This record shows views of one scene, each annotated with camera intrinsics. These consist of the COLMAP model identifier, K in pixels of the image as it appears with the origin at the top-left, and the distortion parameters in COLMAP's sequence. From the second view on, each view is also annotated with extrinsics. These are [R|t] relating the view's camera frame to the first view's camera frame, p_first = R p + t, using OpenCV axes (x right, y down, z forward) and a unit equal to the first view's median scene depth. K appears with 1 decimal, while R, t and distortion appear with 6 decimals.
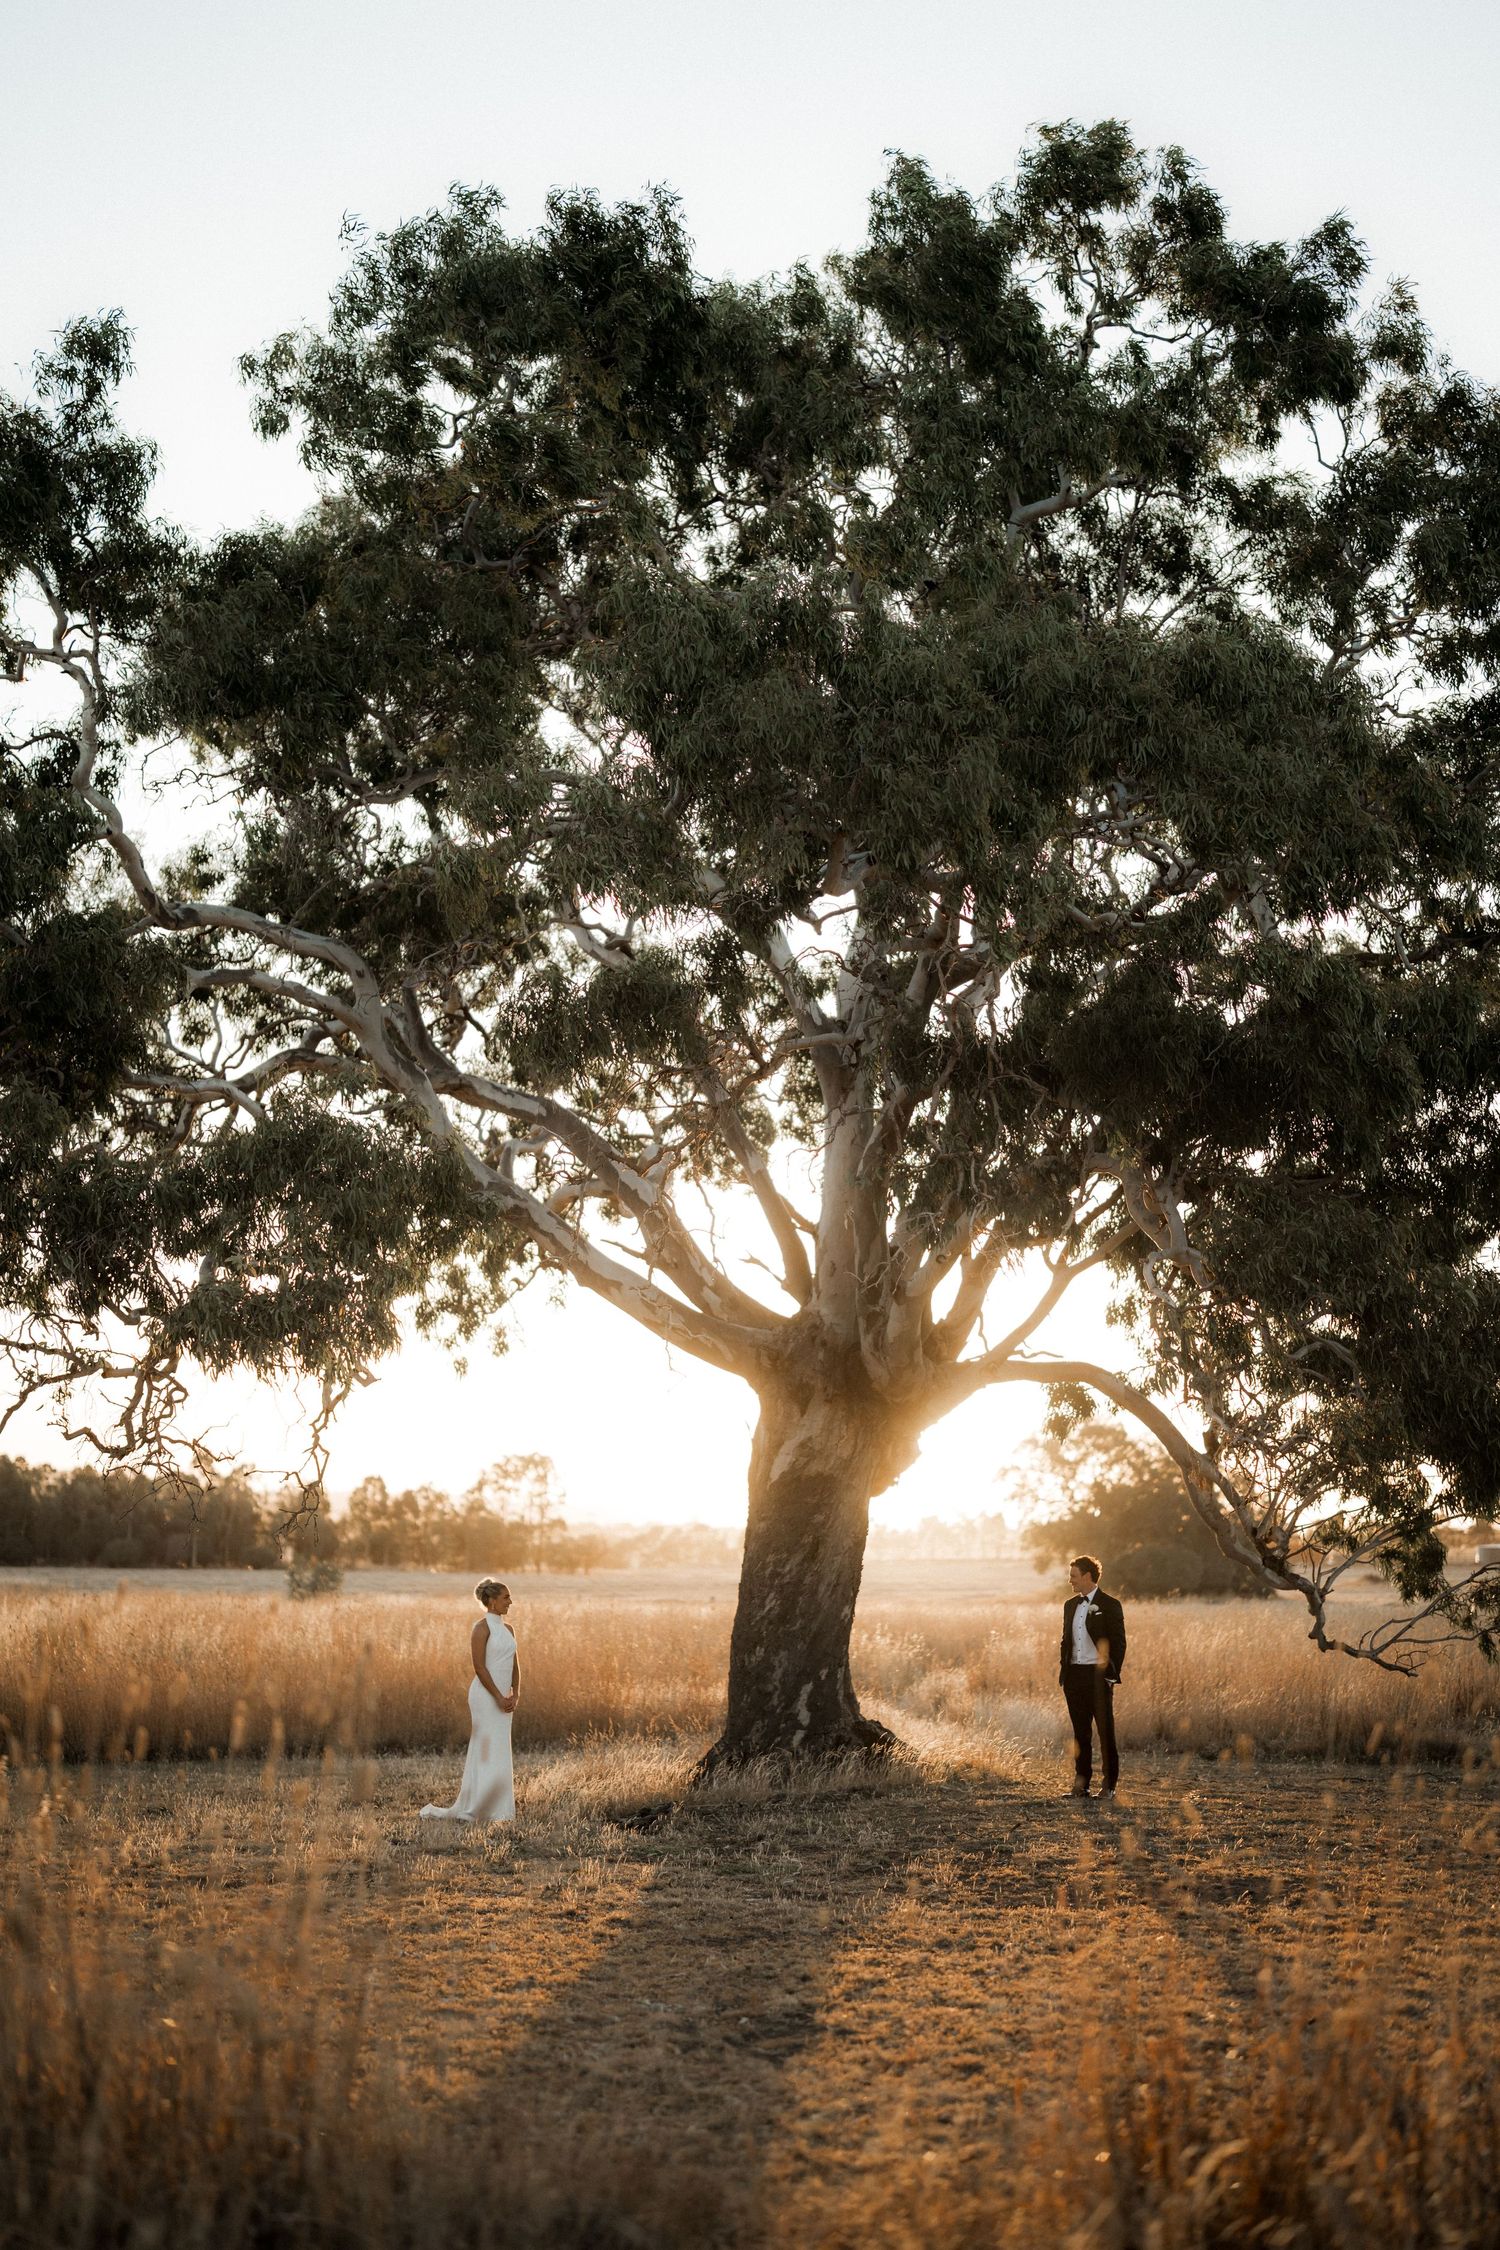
lens RADIAL K [[3254.6, 0, 769.4], [0, 3254.6, 1127.9], [0, 0, 1]] dist [0.153823, 0.000000]
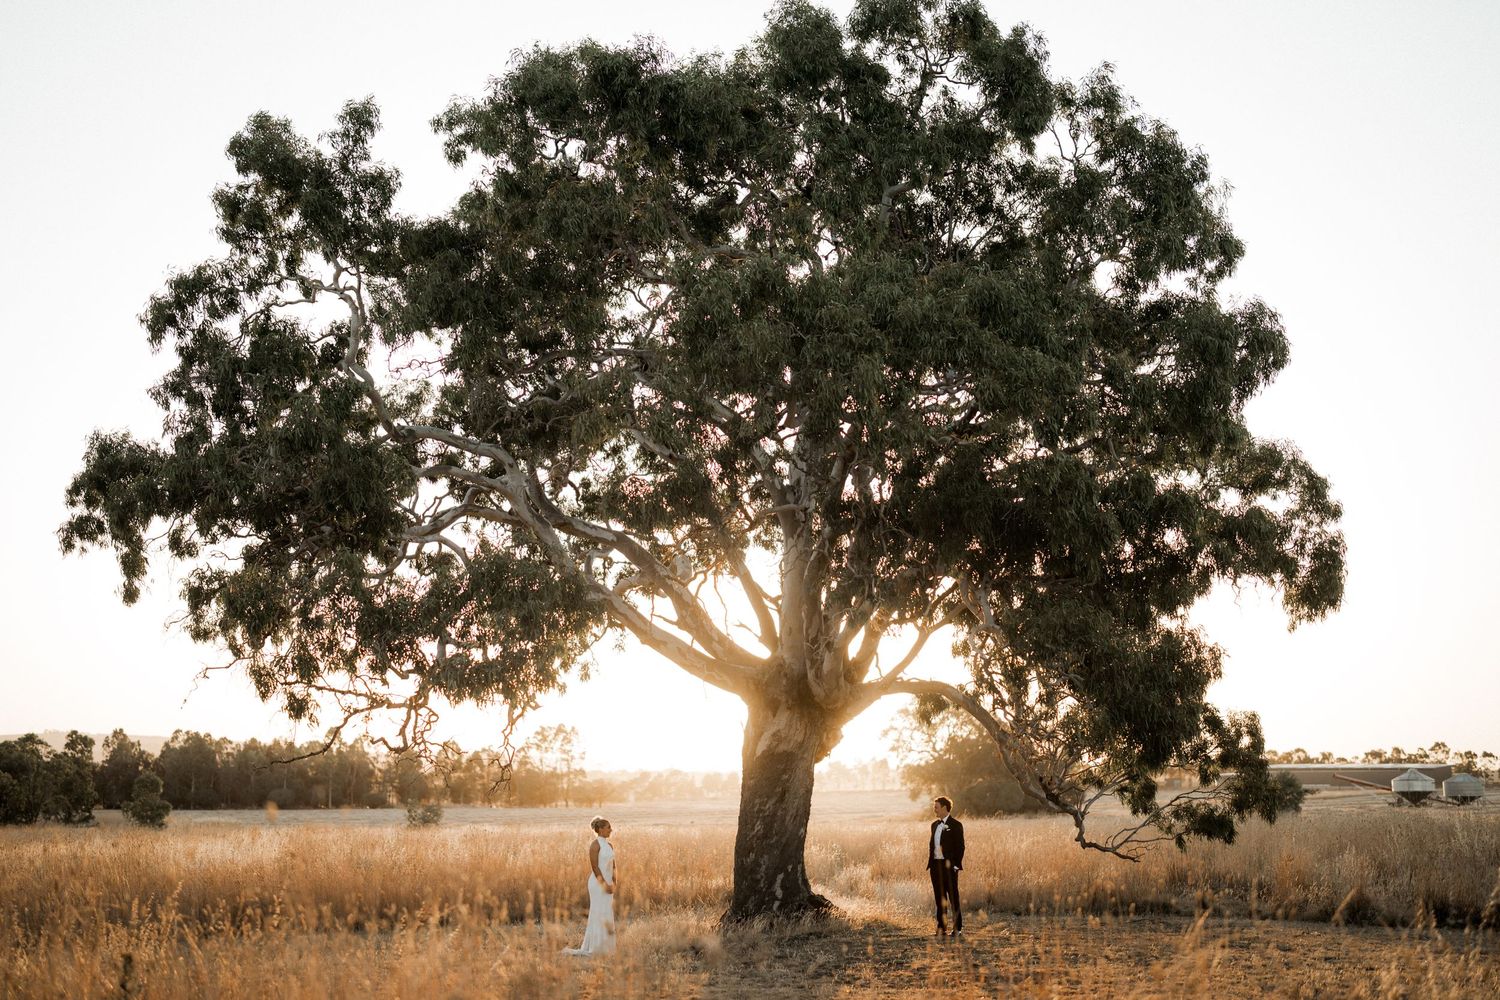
lens RADIAL K [[2169.7, 0, 735.4], [0, 2169.7, 498.8], [0, 0, 1]] dist [0.153823, 0.000000]
pose [[0.999756, -0.021759, 0.003862, -0.012563], [0.021778, 0.999751, -0.004870, -0.021890], [-0.003755, 0.004953, 0.999981, -0.146603]]
